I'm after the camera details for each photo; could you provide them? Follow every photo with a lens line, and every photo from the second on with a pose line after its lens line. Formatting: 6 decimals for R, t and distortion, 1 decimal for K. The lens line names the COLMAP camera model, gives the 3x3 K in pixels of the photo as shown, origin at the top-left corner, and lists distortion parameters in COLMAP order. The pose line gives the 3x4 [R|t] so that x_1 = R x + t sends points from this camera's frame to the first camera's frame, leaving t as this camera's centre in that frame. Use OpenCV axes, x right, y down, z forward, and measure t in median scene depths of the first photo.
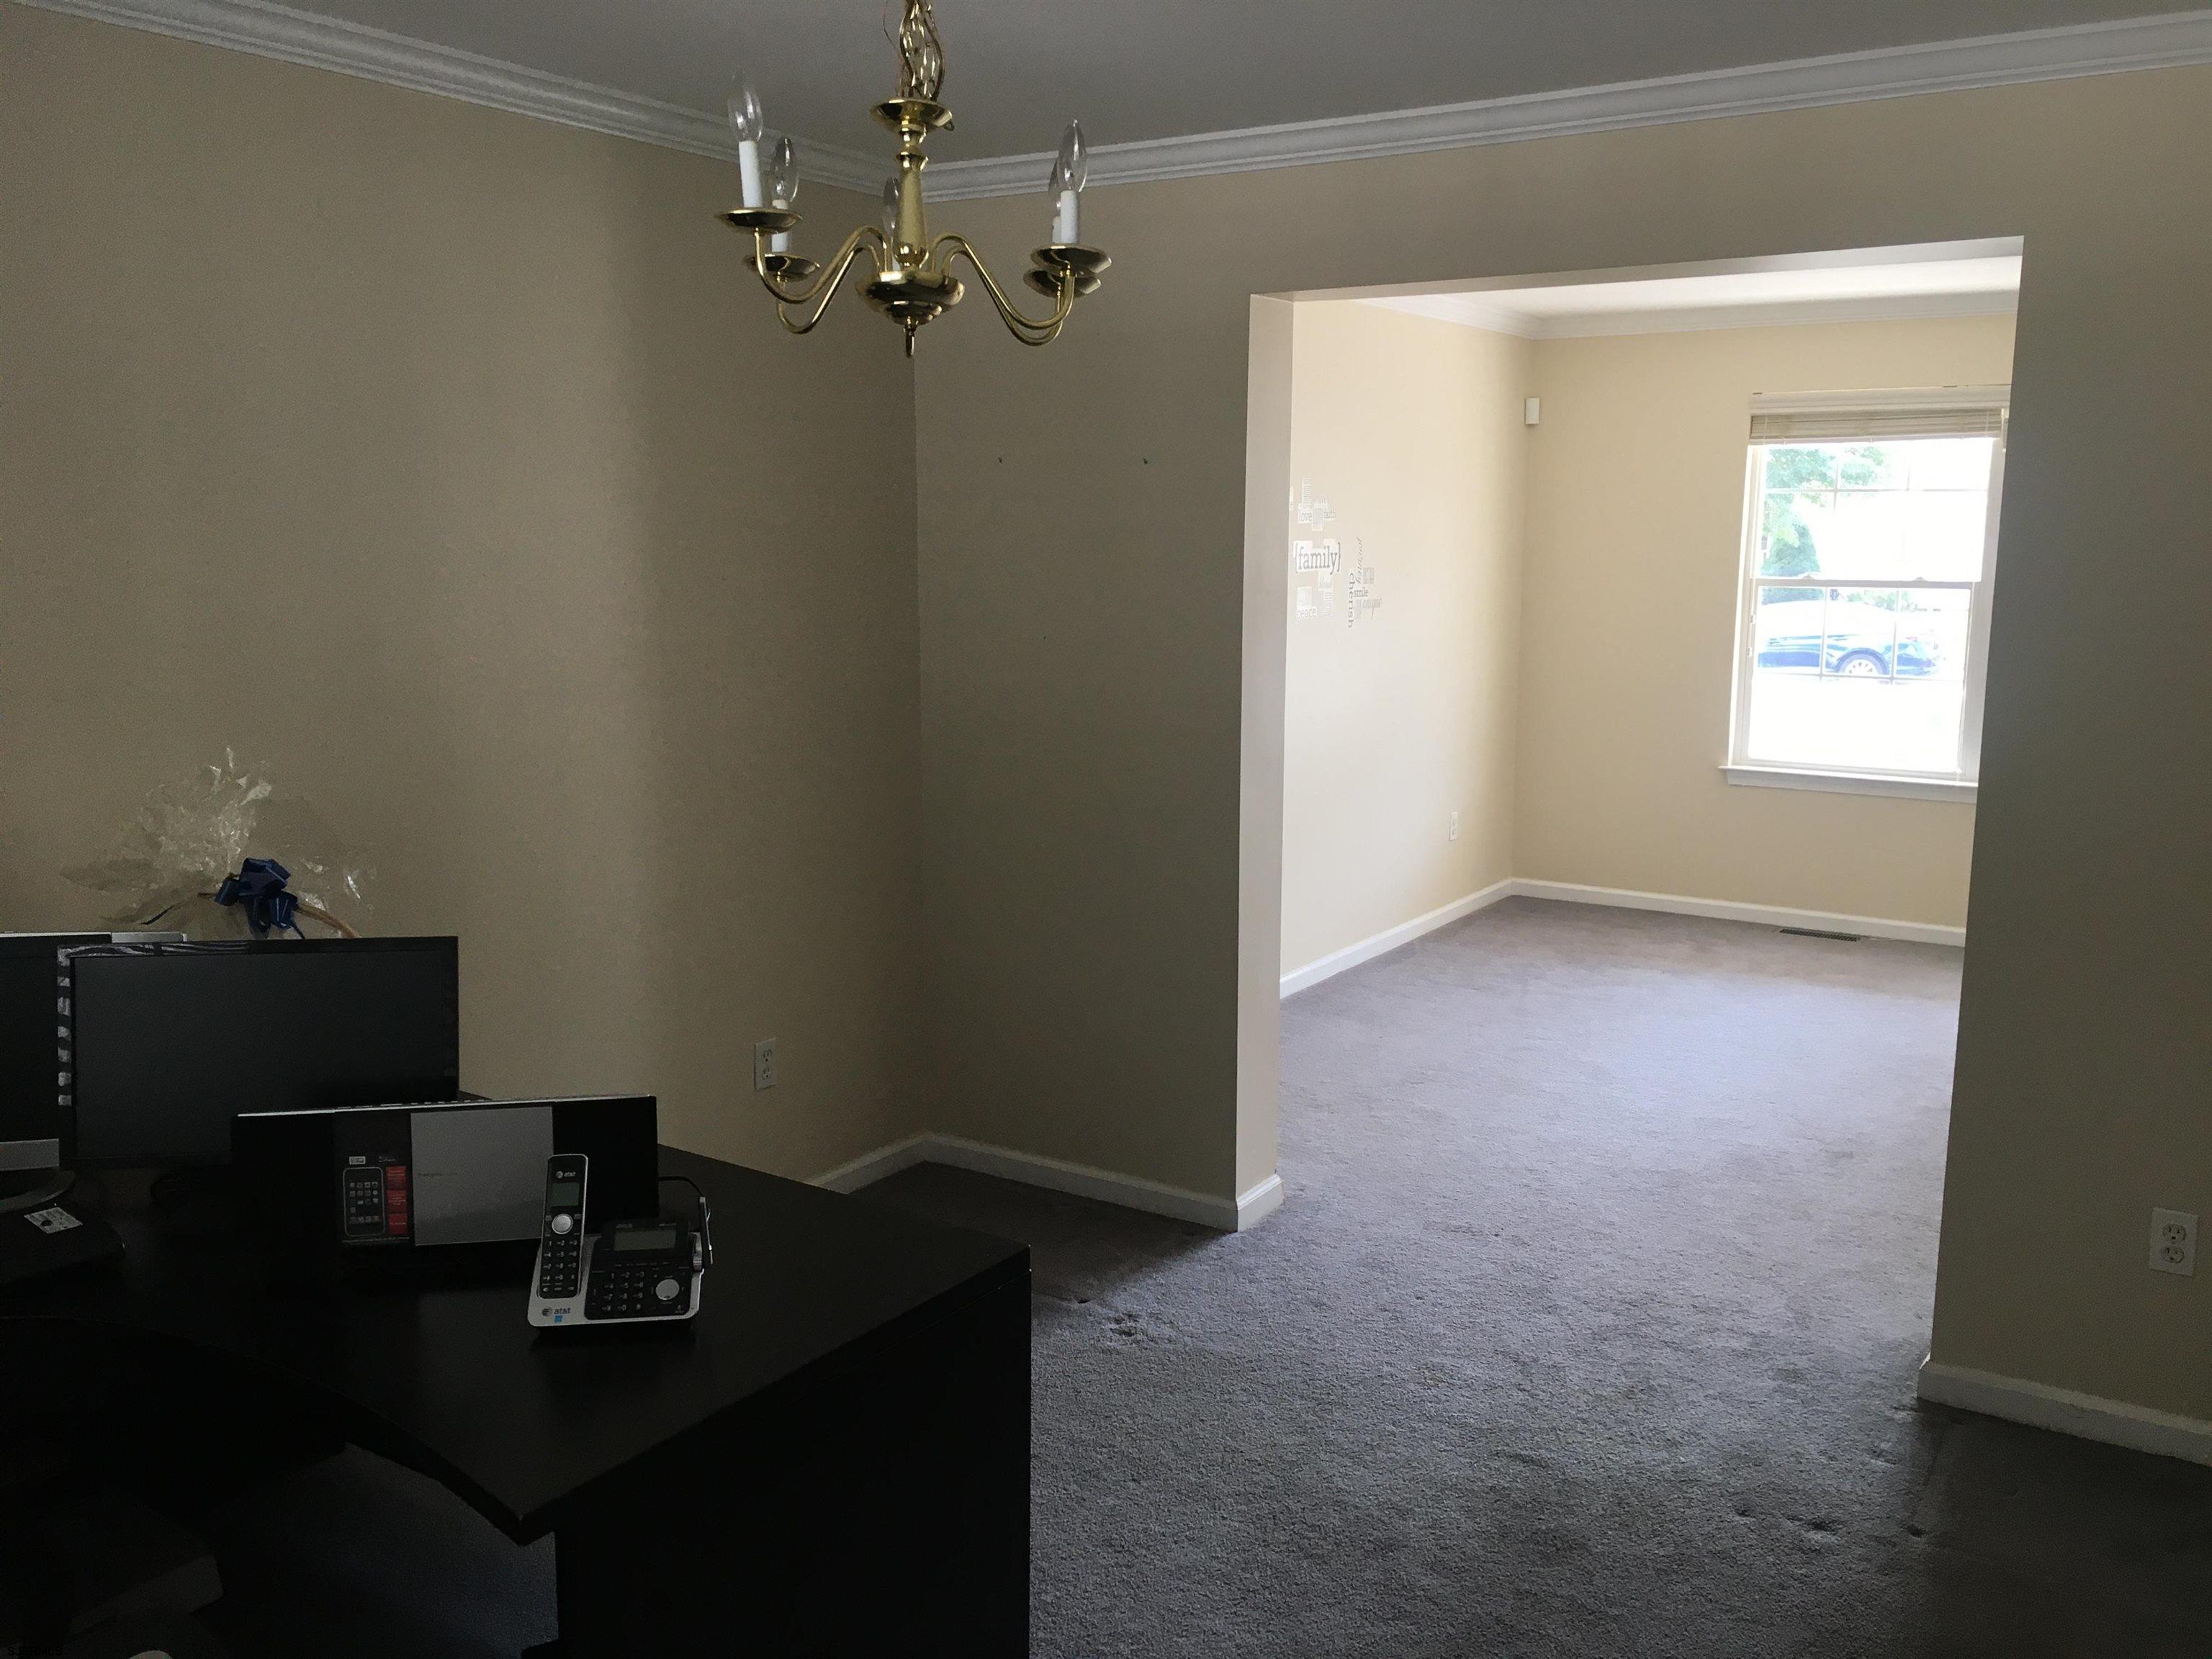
lens RADIAL K [[1878.9, 0, 1106.7], [0, 1878.9, 827.8], [0, 0, 1]] dist [0.075023, -0.085771]
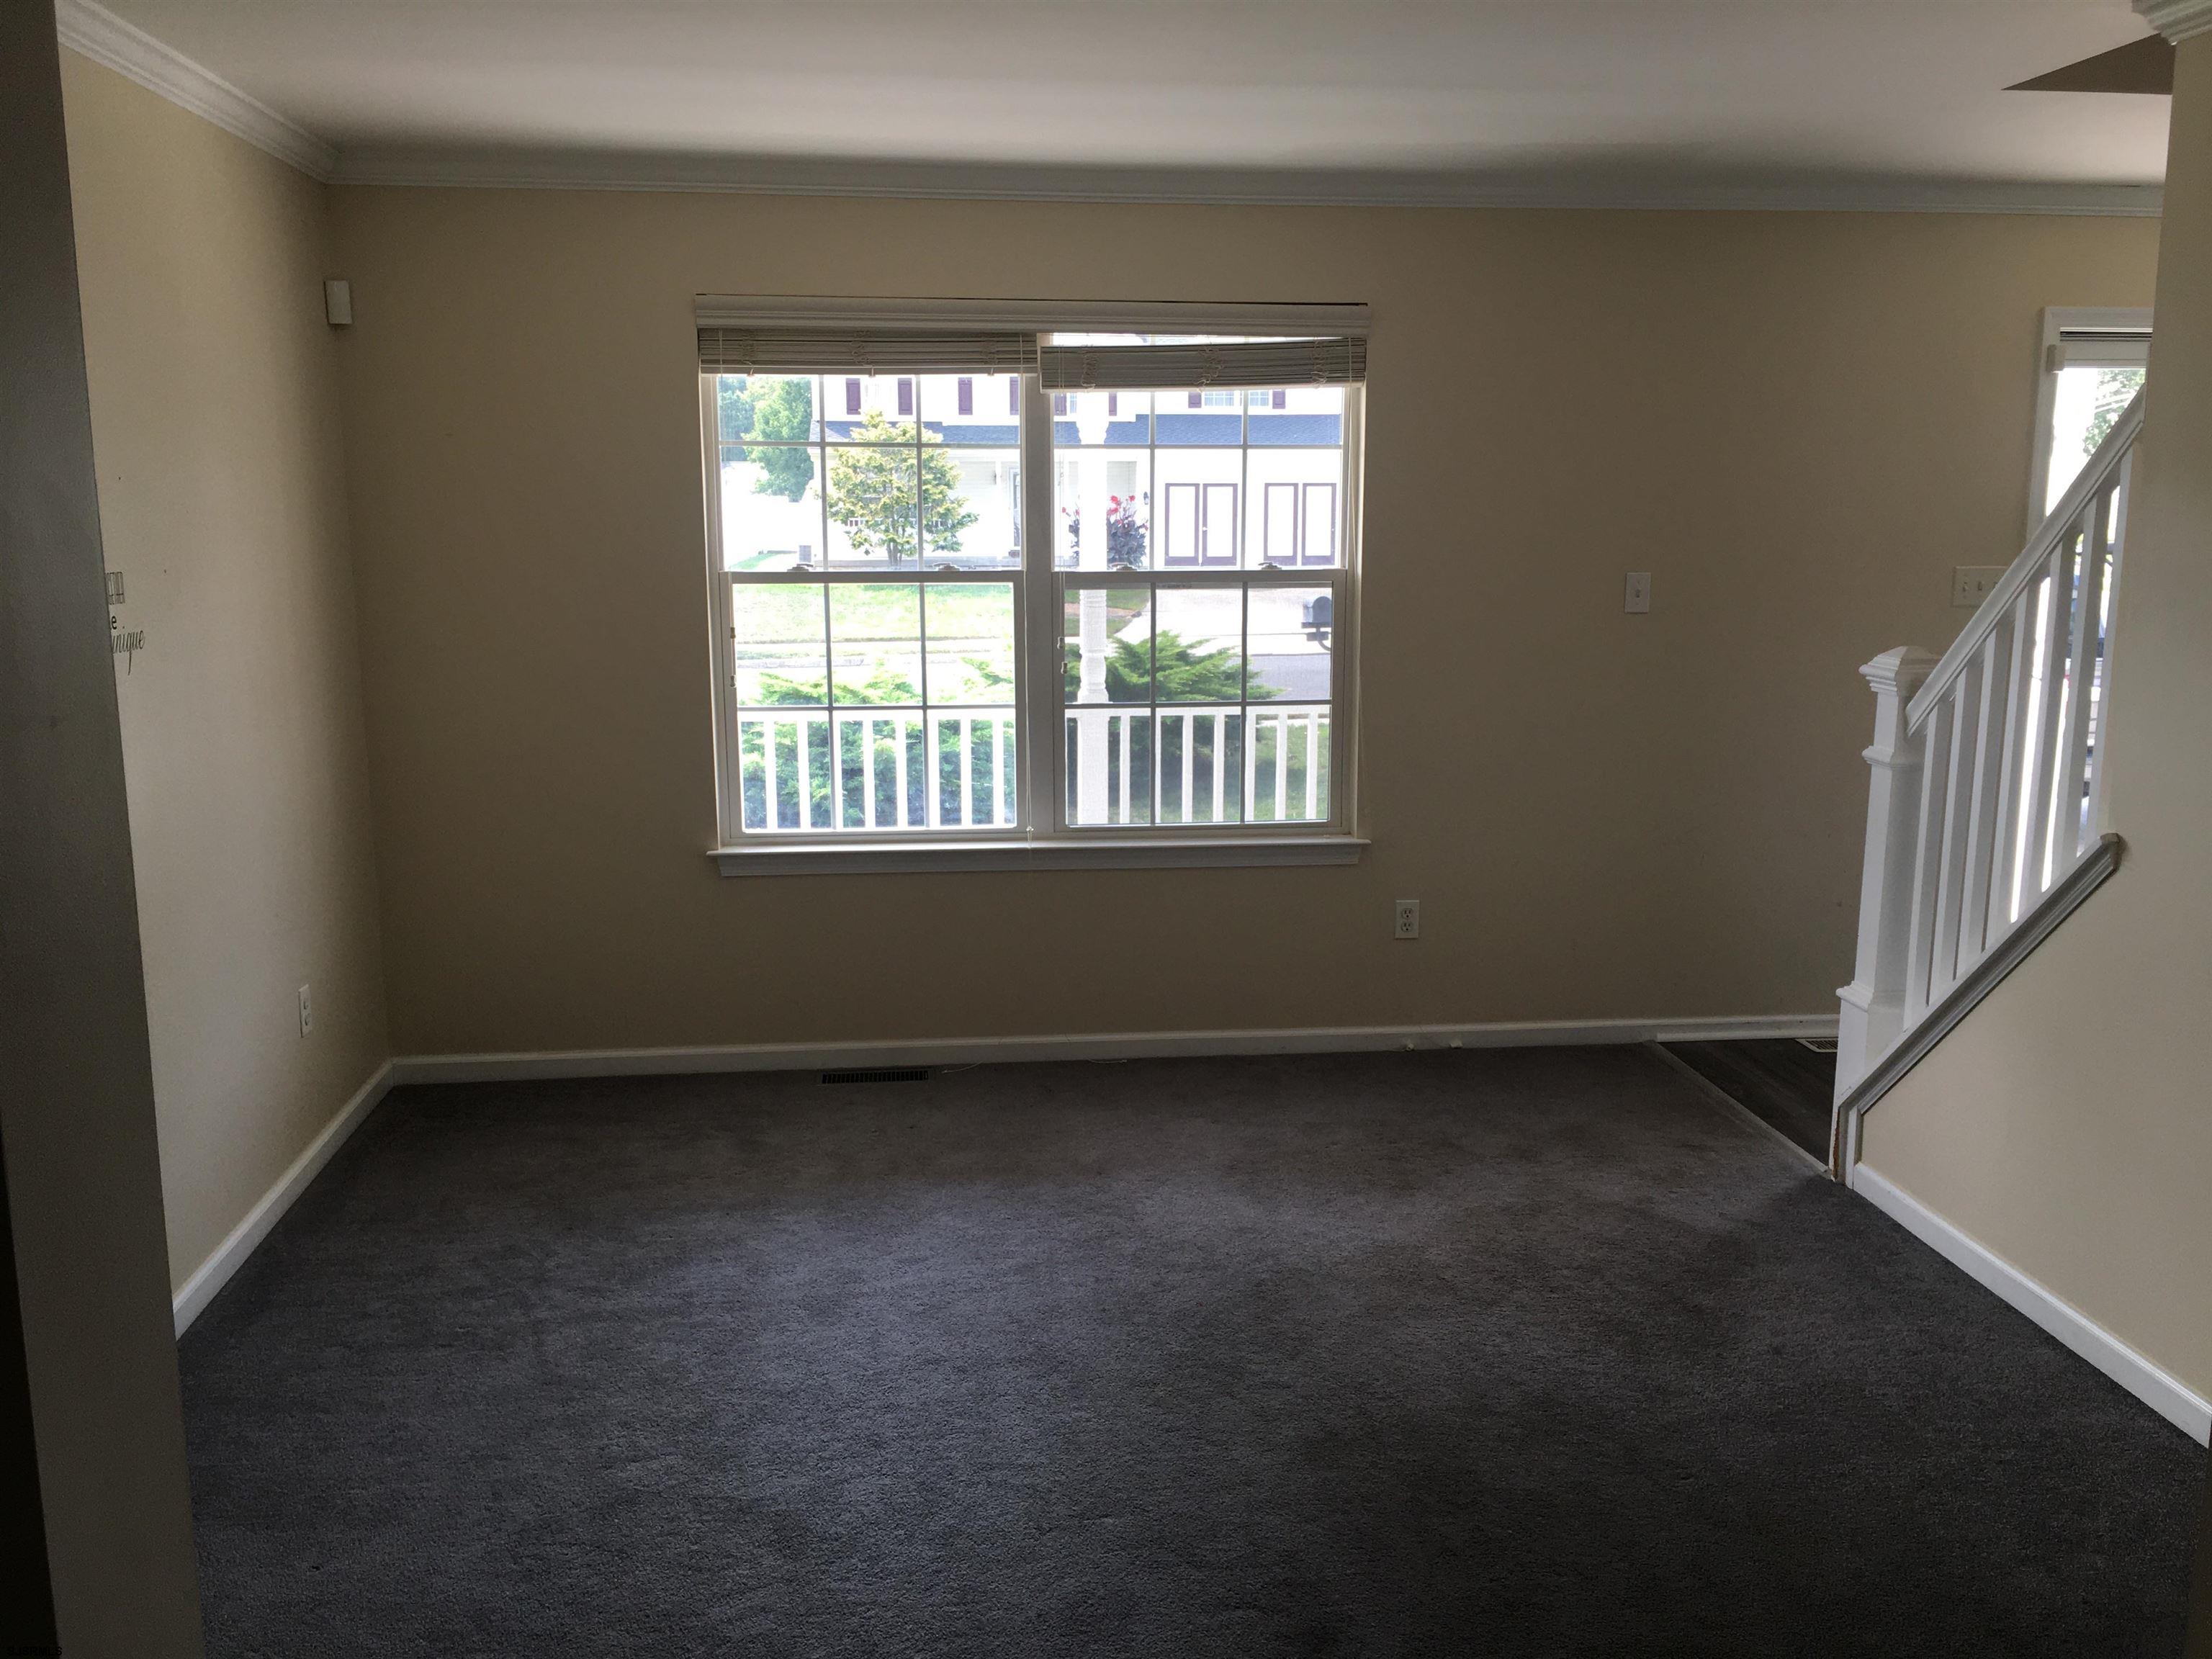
lens RADIAL K [[1878.9, 0, 1107.3], [0, 1878.9, 828.0], [0, 0, 1]] dist [0.075023, -0.085771]
pose [[0.770874, -0.119830, 0.625615, 0.014793], [0.106151, 0.992579, 0.059320, -0.065896], [-0.628081, 0.020682, 0.777873, 0.388555]]
